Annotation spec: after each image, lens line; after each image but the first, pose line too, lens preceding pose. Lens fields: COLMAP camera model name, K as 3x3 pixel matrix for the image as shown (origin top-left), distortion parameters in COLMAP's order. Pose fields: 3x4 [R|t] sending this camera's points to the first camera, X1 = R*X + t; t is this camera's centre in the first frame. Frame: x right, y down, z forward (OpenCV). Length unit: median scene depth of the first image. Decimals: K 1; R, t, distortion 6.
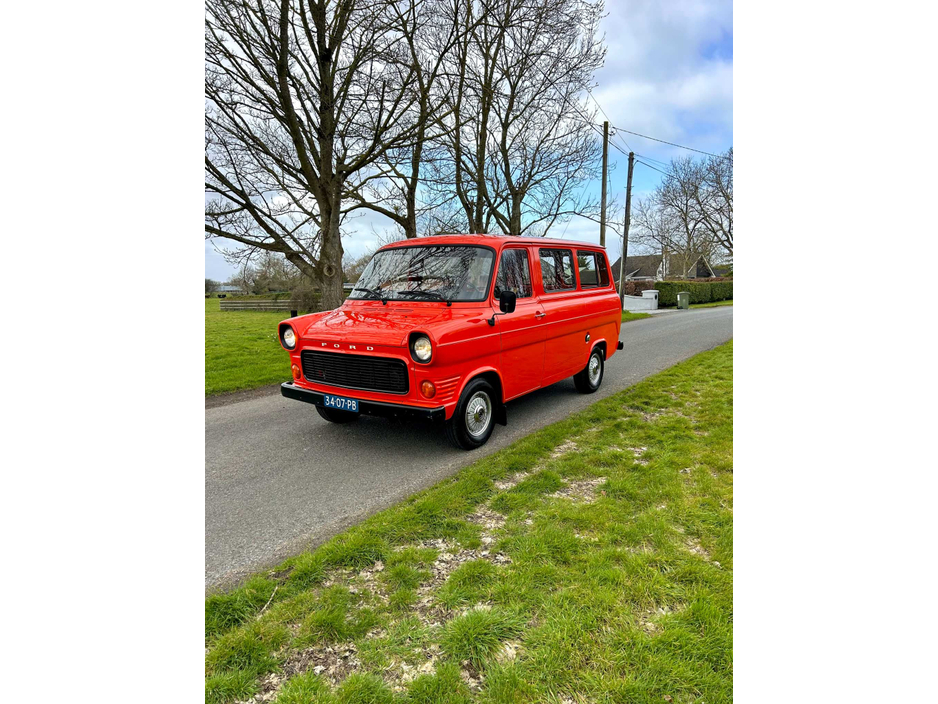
lens RADIAL K [[538.1, 0, 469.0], [0, 538.1, 352.0], [0, 0, 1]] dist [0.043722, -0.052508]
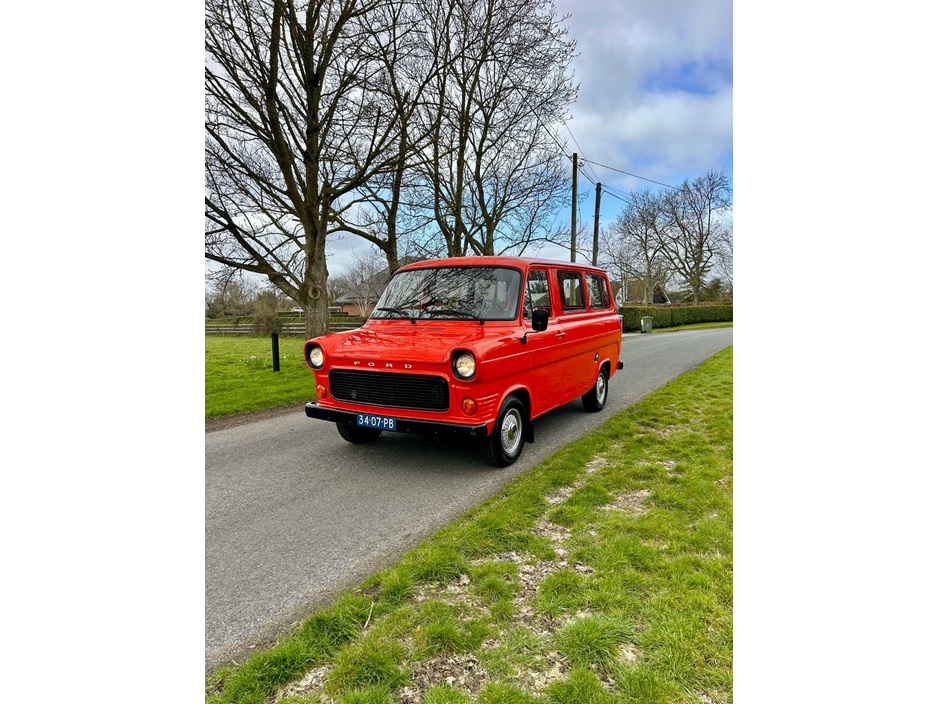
lens RADIAL K [[538.1, 0, 469.0], [0, 538.1, 352.0], [0, 0, 1]] dist [0.043722, -0.052508]
pose [[0.996973, -0.002395, 0.077710, -0.054629], [0.005975, 0.998930, -0.045867, 0.004918], [-0.077517, 0.046192, 0.995920, -0.003938]]
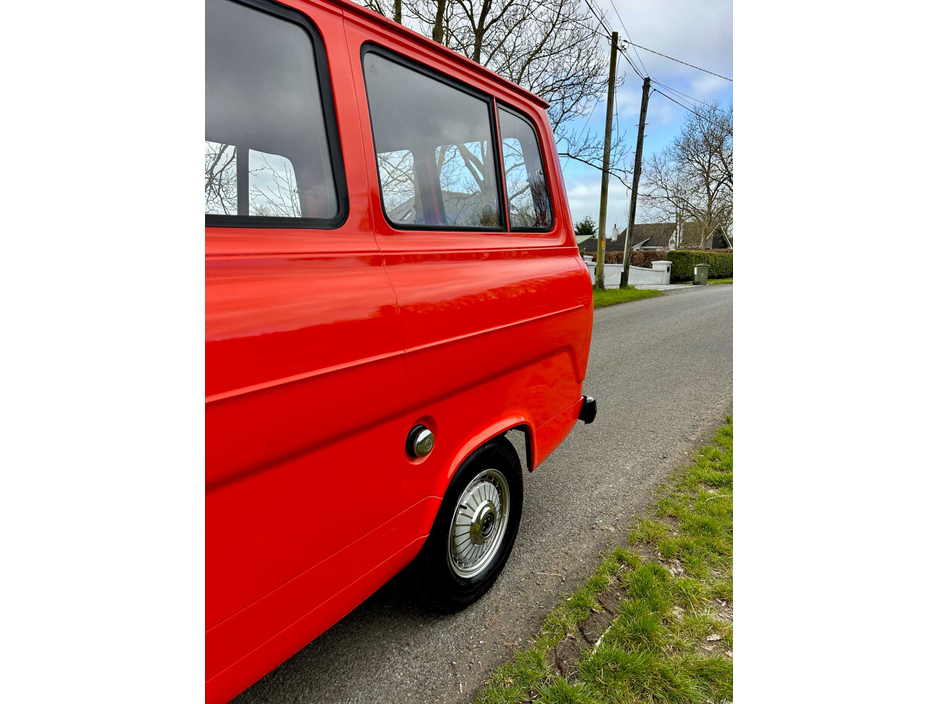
lens RADIAL K [[525.2, 0, 469.0], [0, 525.2, 352.0], [0, 0, 1]] dist [0.004440, 0.000588]
pose [[0.999440, 0.029029, -0.016626, 0.129527], [-0.027902, 0.997535, 0.064382, -0.042218], [0.018454, -0.063882, 0.997787, 0.413360]]
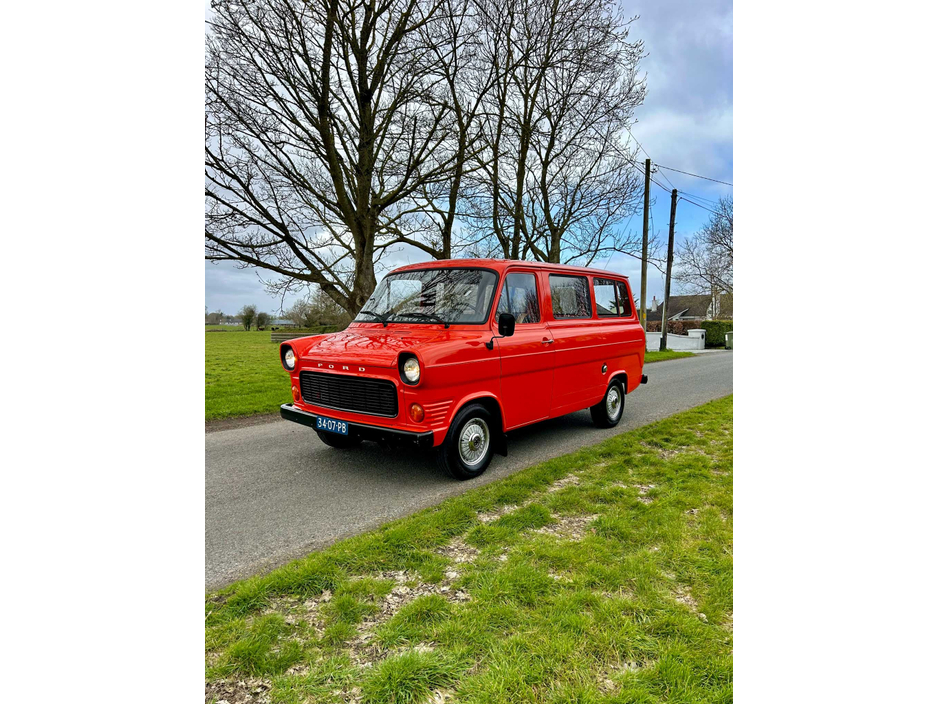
lens RADIAL K [[538.1, 0, 469.0], [0, 538.1, 352.0], [0, 0, 1]] dist [0.043722, -0.052508]
pose [[0.996018, 0.021866, -0.086430, 0.033958], [-0.027841, 0.997259, -0.068546, 0.008700], [0.084694, 0.070679, 0.993897, 0.016941]]
